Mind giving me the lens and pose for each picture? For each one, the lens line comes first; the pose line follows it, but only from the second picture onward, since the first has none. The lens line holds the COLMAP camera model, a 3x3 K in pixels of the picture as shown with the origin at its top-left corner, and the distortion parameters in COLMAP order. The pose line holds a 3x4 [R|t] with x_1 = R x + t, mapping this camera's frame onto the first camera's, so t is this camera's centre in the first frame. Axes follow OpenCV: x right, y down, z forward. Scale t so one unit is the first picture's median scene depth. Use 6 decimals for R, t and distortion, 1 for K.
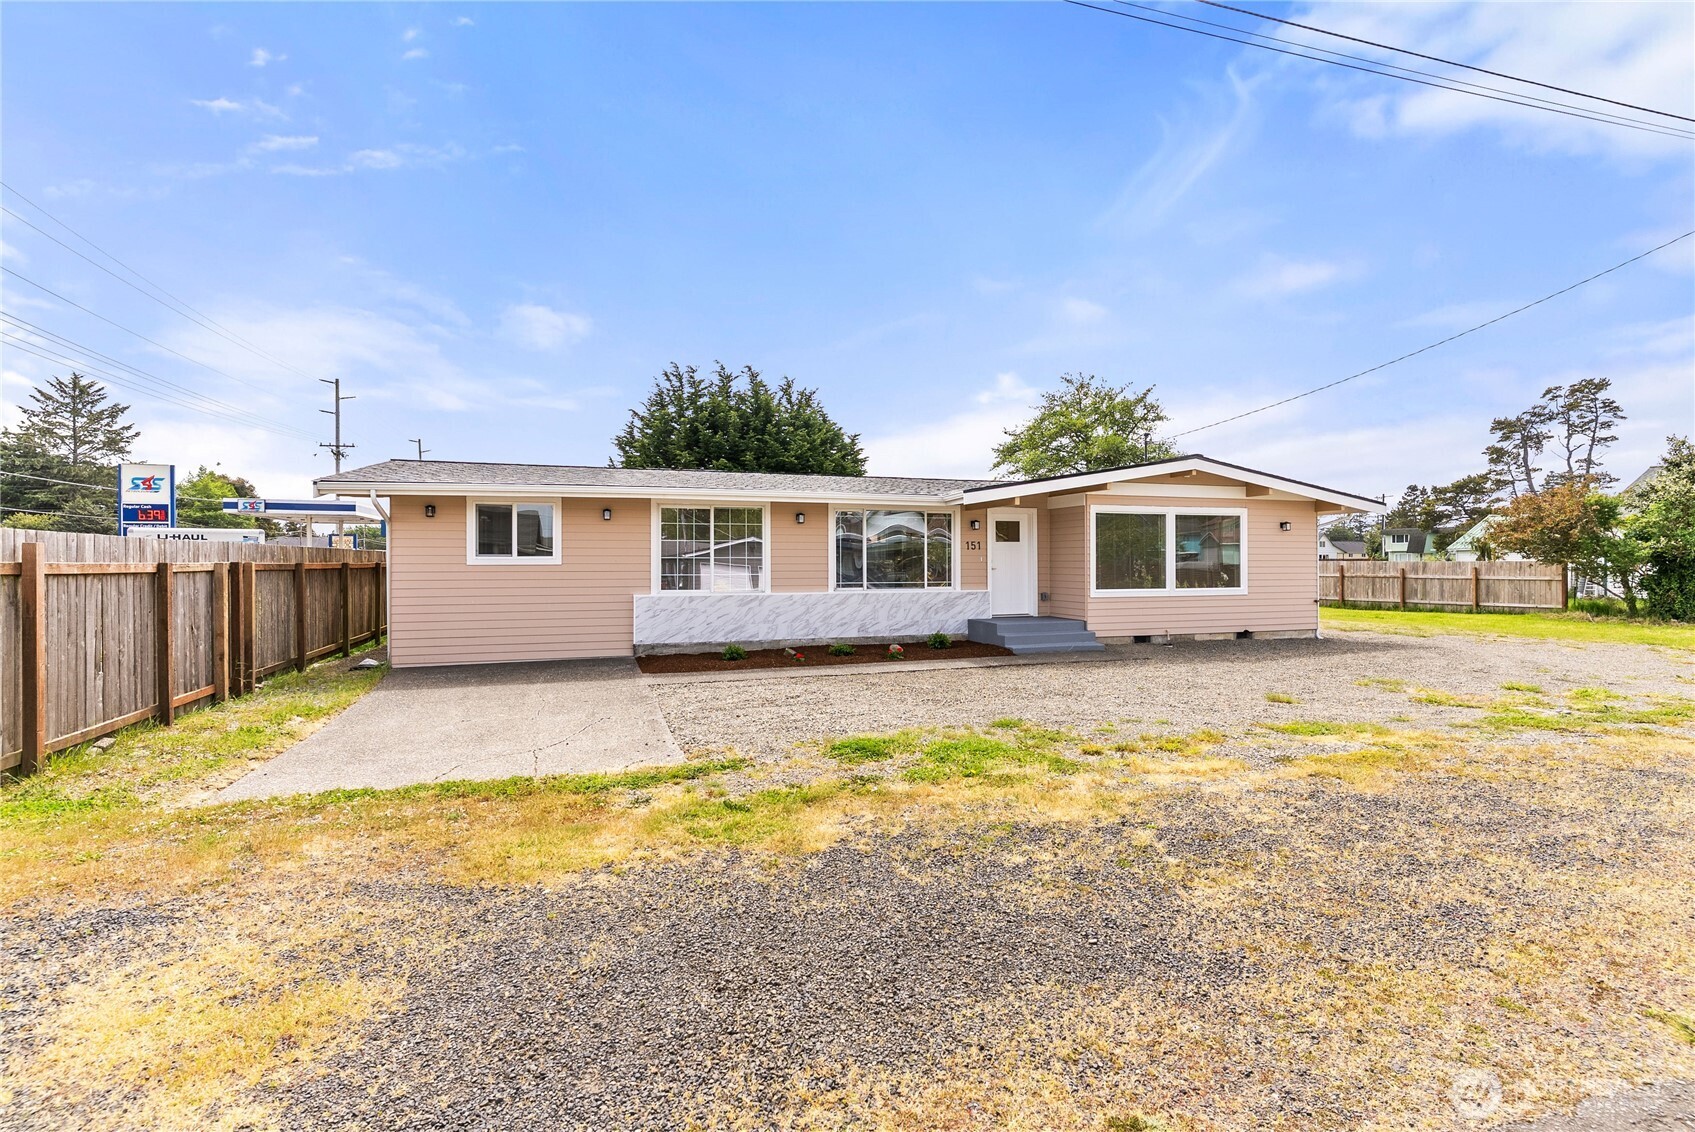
lens RADIAL K [[802.4, 0, 847.5], [0, 802.4, 566.0], [0, 0, 1]] dist [-0.001678, -0.000371]
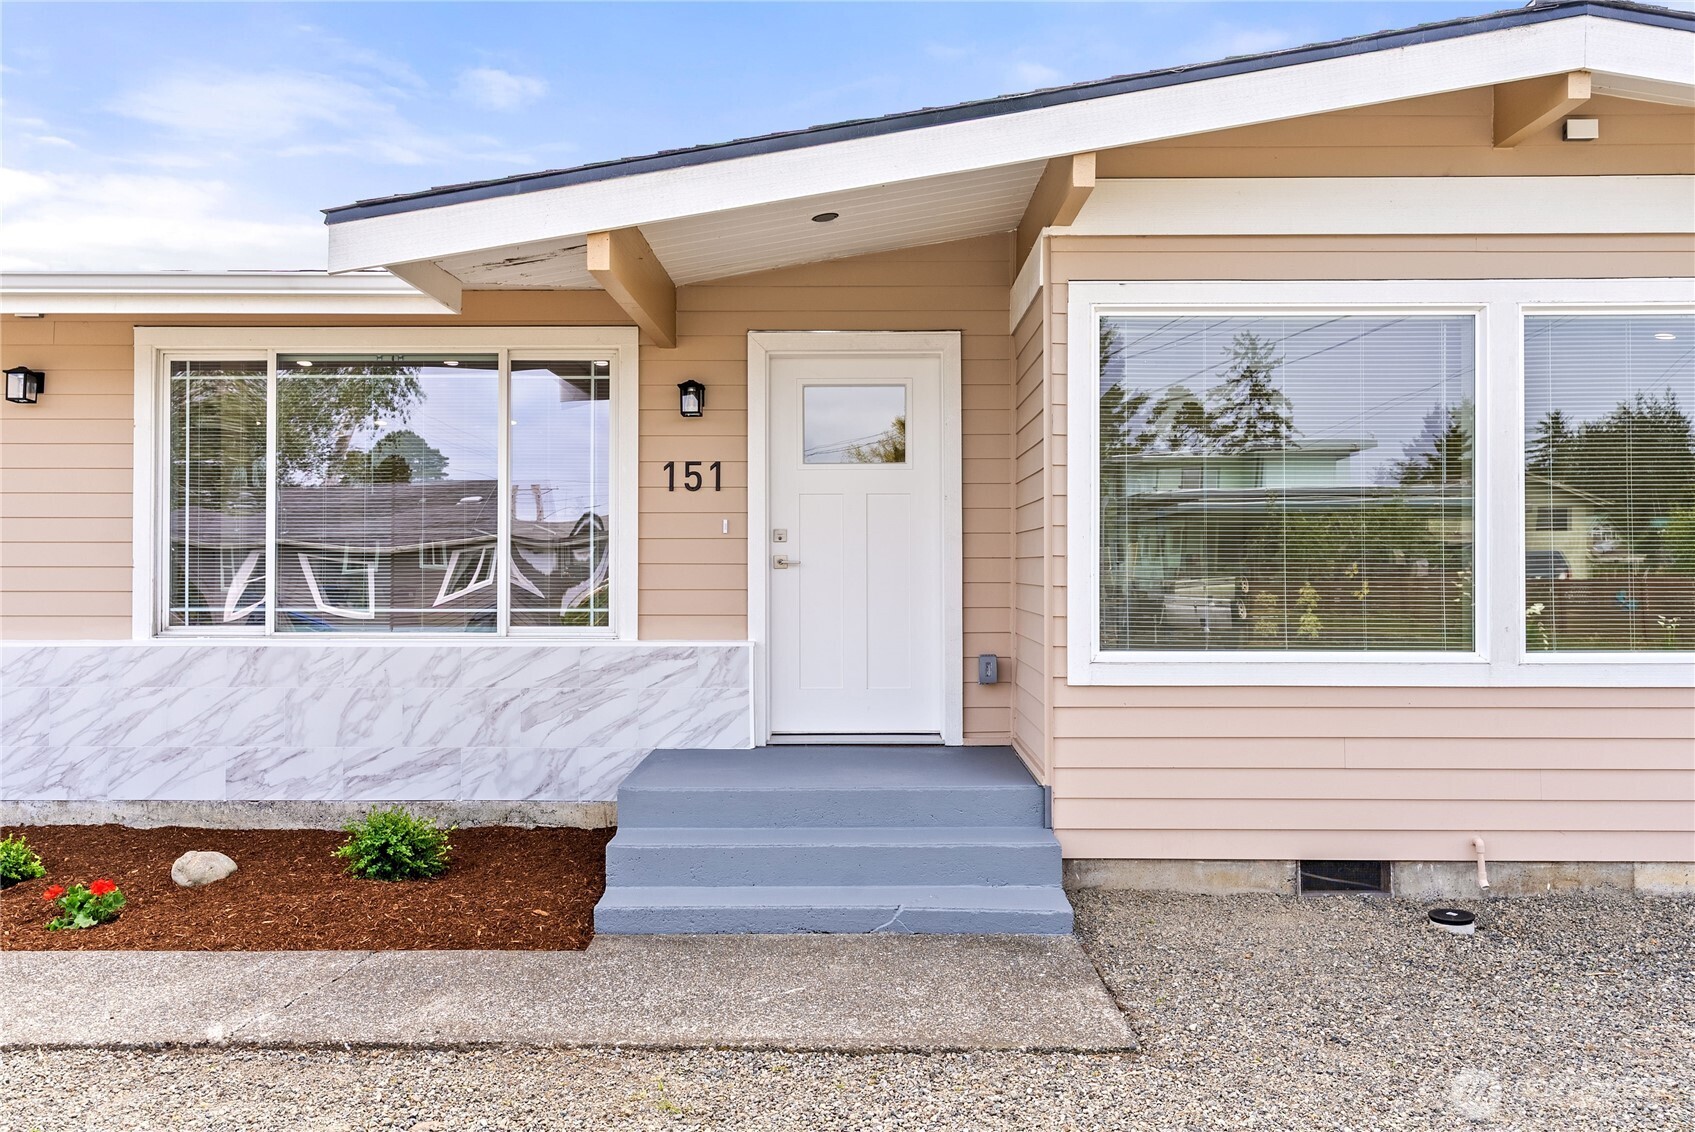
lens RADIAL K [[1382.5, 0, 847.5], [0, 1382.5, 566.0], [0, 0, 1]] dist [0.005076, 0.002750]
pose [[0.943450, 0.002663, -0.331504, 0.371813], [-0.003540, 0.999992, -0.002042, 0.006117], [0.331496, 0.003101, 0.943452, 0.601214]]
